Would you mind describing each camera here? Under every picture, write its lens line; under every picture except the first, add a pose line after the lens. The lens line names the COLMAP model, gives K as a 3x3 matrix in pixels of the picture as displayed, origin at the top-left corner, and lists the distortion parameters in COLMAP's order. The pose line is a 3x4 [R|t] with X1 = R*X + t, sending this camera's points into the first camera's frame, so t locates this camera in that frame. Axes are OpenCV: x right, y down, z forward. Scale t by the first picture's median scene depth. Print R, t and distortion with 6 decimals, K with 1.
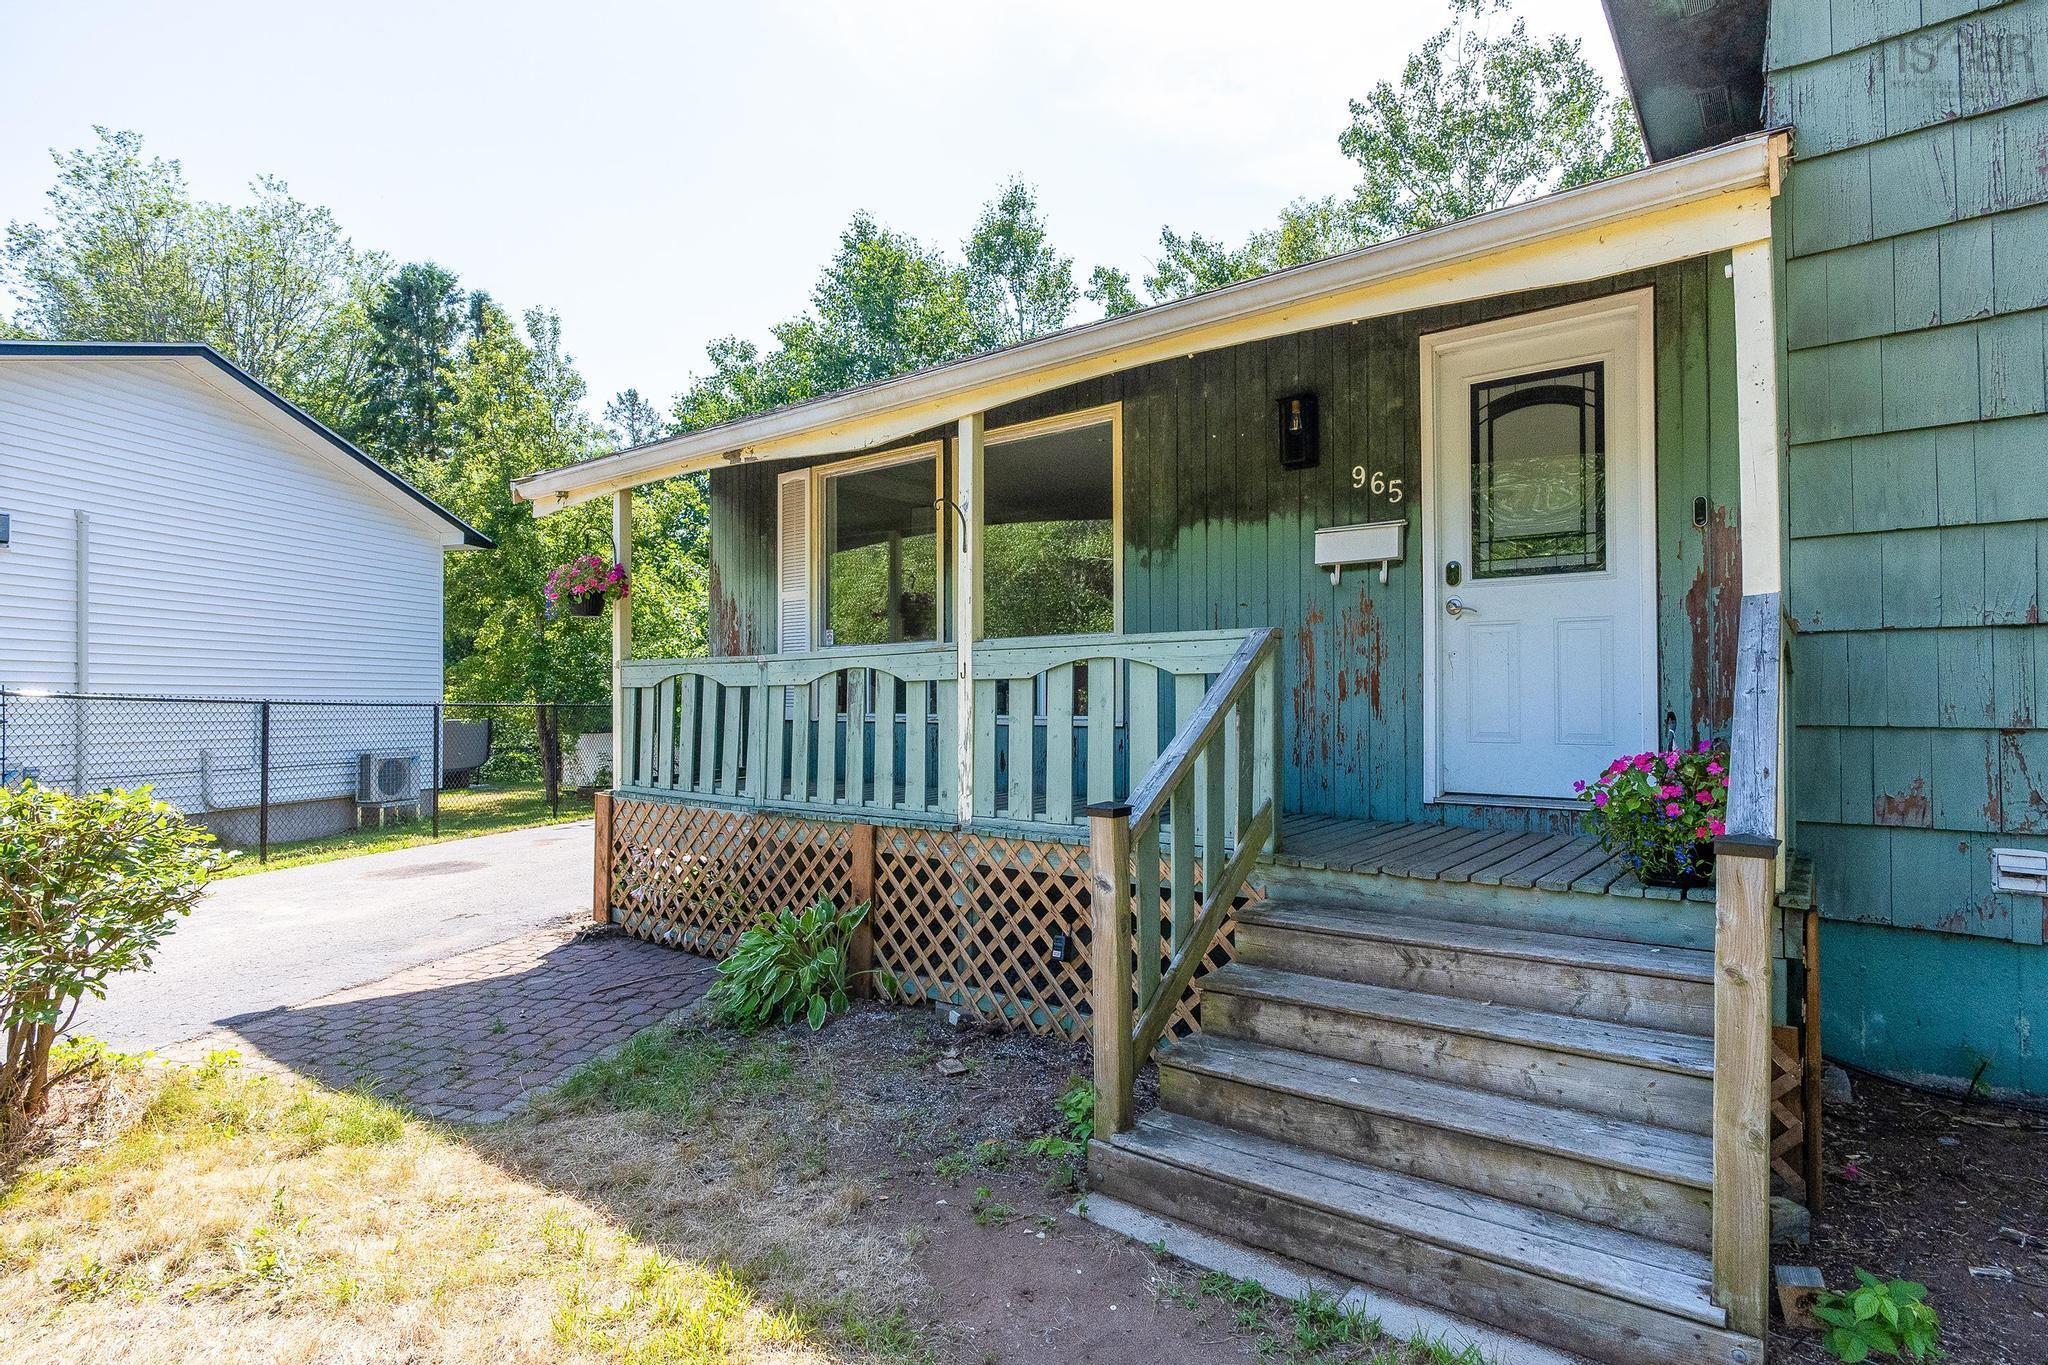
lens RADIAL K [[1021.0, 0, 1028.6], [0, 1021.0, 676.3], [0, 0, 1]] dist [0.000624, 0.002029]
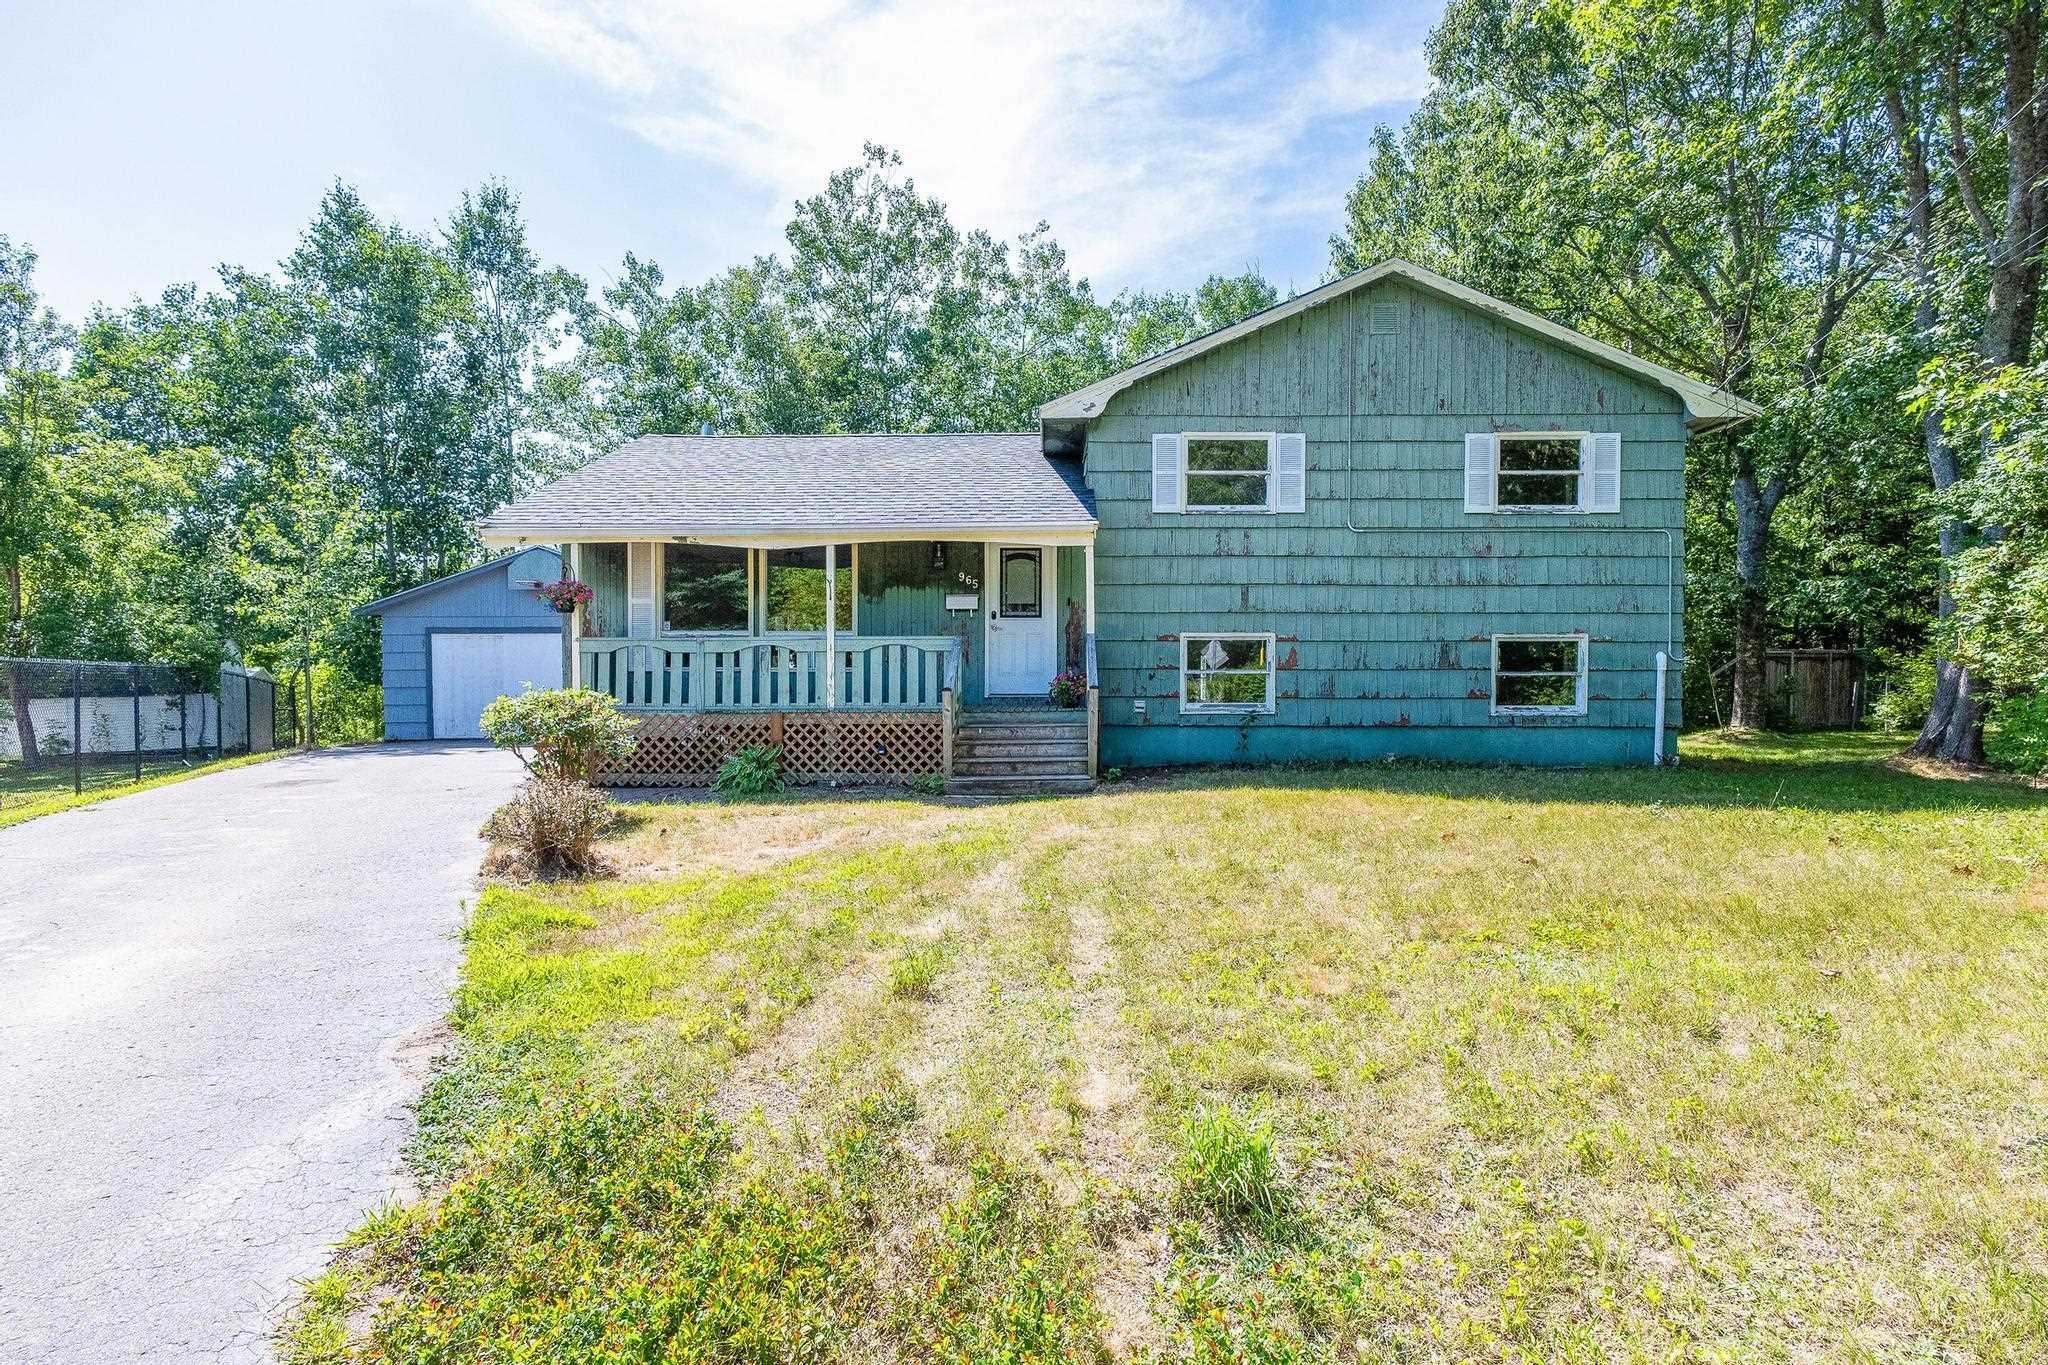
lens RADIAL K [[1021.0, 0, 1014.1], [0, 1021.0, 687.5], [0, 0, 1]] dist [0.000624, 0.002029]
pose [[0.813389, -0.011502, 0.581606, -0.694210], [-0.016149, 0.998973, 0.042341, -0.013370], [-0.581495, -0.043832, 0.812368, -0.780763]]
